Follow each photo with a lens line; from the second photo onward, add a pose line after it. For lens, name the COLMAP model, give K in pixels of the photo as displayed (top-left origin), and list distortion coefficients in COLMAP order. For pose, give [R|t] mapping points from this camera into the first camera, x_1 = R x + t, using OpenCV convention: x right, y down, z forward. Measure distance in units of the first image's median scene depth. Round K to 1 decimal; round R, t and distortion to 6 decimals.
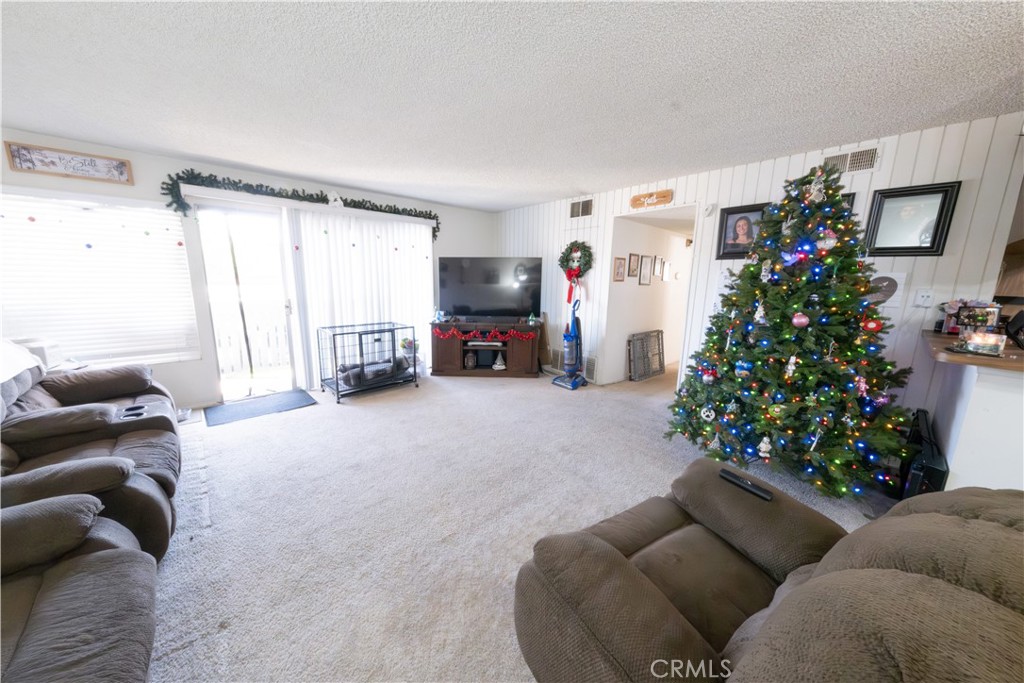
lens RADIAL K [[343.4, 0, 509.0], [0, 343.4, 338.7], [0, 0, 1]] dist [0.012911, -0.004859]
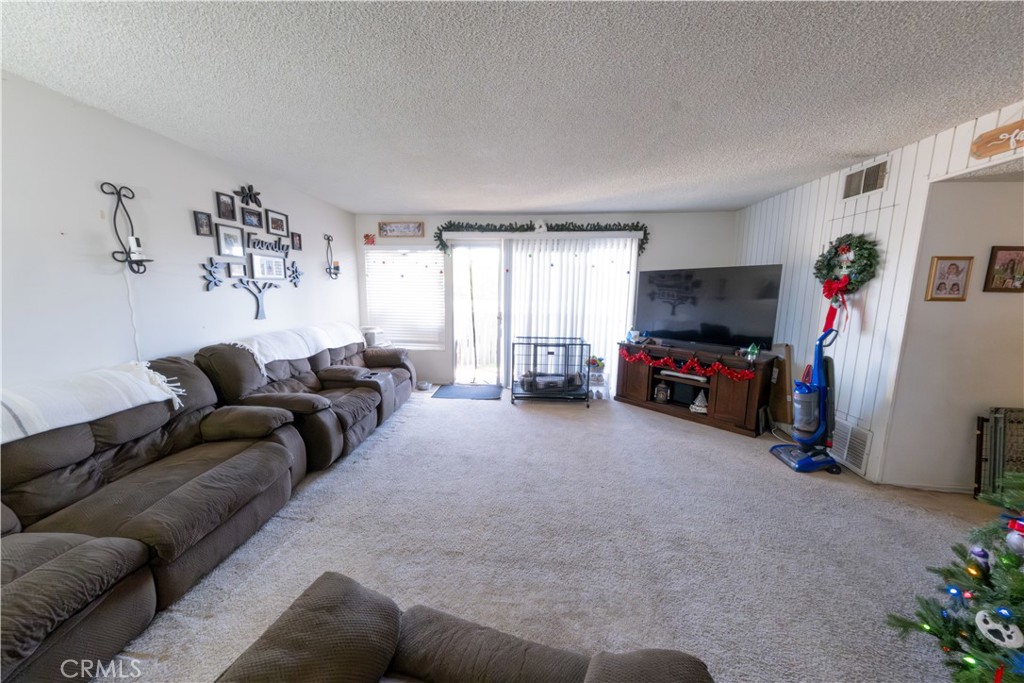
lens RADIAL K [[343.4, 0, 509.0], [0, 343.4, 338.7], [0, 0, 1]] dist [0.012911, -0.004859]
pose [[0.682238, 0.093604, -0.725114, 0.254793], [-0.127159, 0.991847, 0.008396, -0.028745], [0.719987, 0.086476, 0.688578, 0.158920]]
